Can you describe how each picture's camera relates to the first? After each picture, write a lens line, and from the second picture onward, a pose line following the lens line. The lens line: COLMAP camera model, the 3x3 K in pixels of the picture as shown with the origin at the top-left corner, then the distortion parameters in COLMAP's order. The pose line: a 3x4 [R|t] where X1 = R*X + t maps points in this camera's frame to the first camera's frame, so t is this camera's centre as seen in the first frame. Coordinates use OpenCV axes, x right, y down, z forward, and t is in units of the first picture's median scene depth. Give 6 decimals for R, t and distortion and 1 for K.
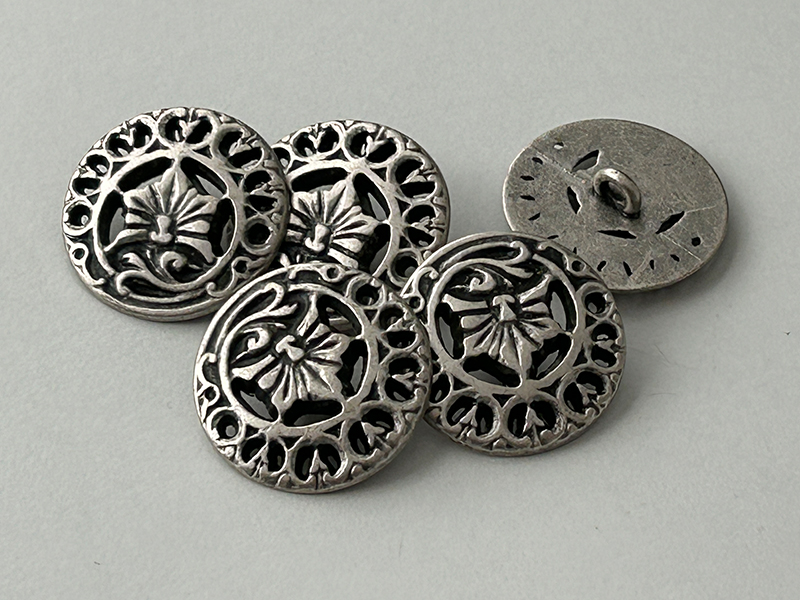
lens RADIAL K [[2167.6, 0, 401.6], [0, 2167.6, 297.7], [0, 0, 1]] dist [0.011302, 0.000000]
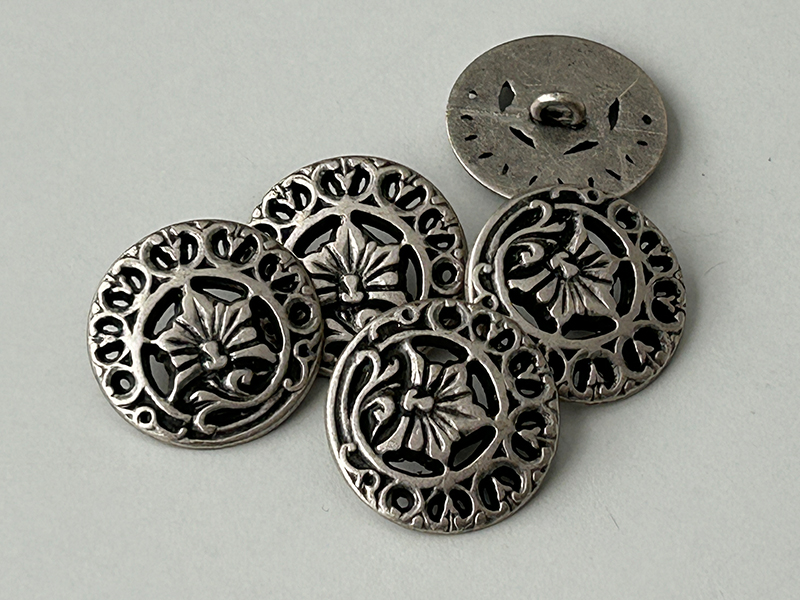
lens RADIAL K [[2167.6, 0, 400.1], [0, 2167.6, 302.8], [0, 0, 1]] dist [0.011302, 0.000000]
pose [[0.859596, -0.467620, 0.205974, -0.230295], [0.450945, 0.883815, 0.124574, -0.137582], [-0.240296, -0.014201, 0.970596, 0.027517]]
